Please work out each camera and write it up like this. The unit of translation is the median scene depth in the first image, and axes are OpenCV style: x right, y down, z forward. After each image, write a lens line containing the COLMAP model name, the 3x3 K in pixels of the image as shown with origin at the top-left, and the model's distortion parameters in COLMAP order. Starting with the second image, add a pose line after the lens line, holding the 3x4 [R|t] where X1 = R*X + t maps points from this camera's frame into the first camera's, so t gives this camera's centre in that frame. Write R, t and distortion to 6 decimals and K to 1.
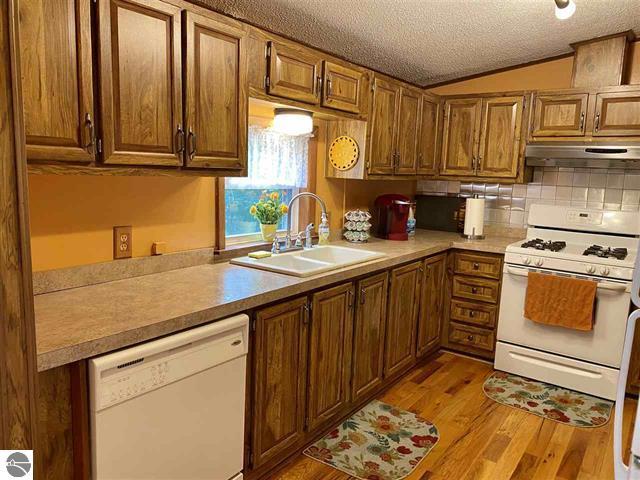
lens RADIAL K [[473.4, 0, 320.0], [0, 473.4, 240.0], [0, 0, 1]] dist [-0.000741, -0.027268]
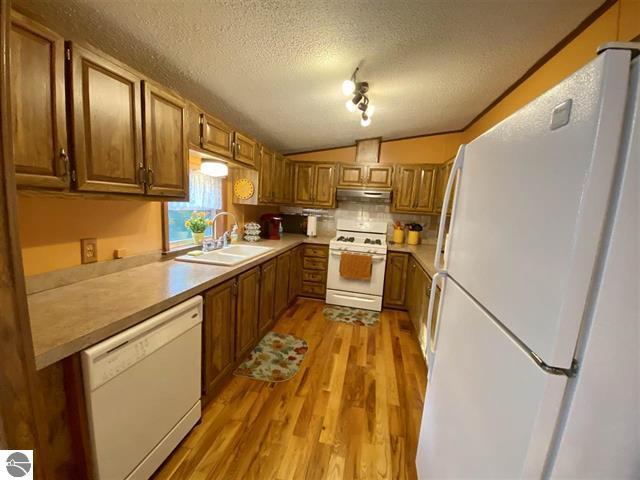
lens RADIAL K [[251.1, 0, 320.0], [0, 251.1, 240.0], [0, 0, 1]] dist [0.002182, -0.019315]
pose [[0.909519, -0.037237, 0.413991, -0.094347], [0.032018, 0.999296, 0.019540, -0.014016], [-0.414427, -0.004517, 0.910071, 0.090226]]
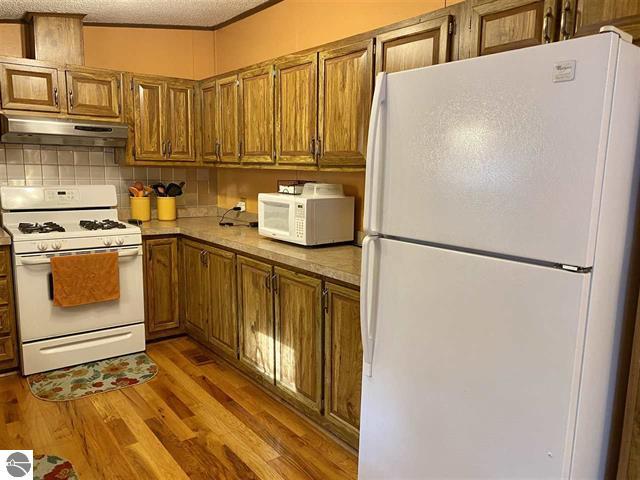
lens RADIAL K [[480.0, 0, 327.7], [0, 480.0, 238.2], [0, 0, 1]] dist [-0.000745, -0.003838]
pose [[0.250652, -0.171508, 0.952764, -0.385668], [0.122228, 0.981912, 0.144599, -0.049101], [-0.960330, 0.080210, 0.267082, 0.269916]]
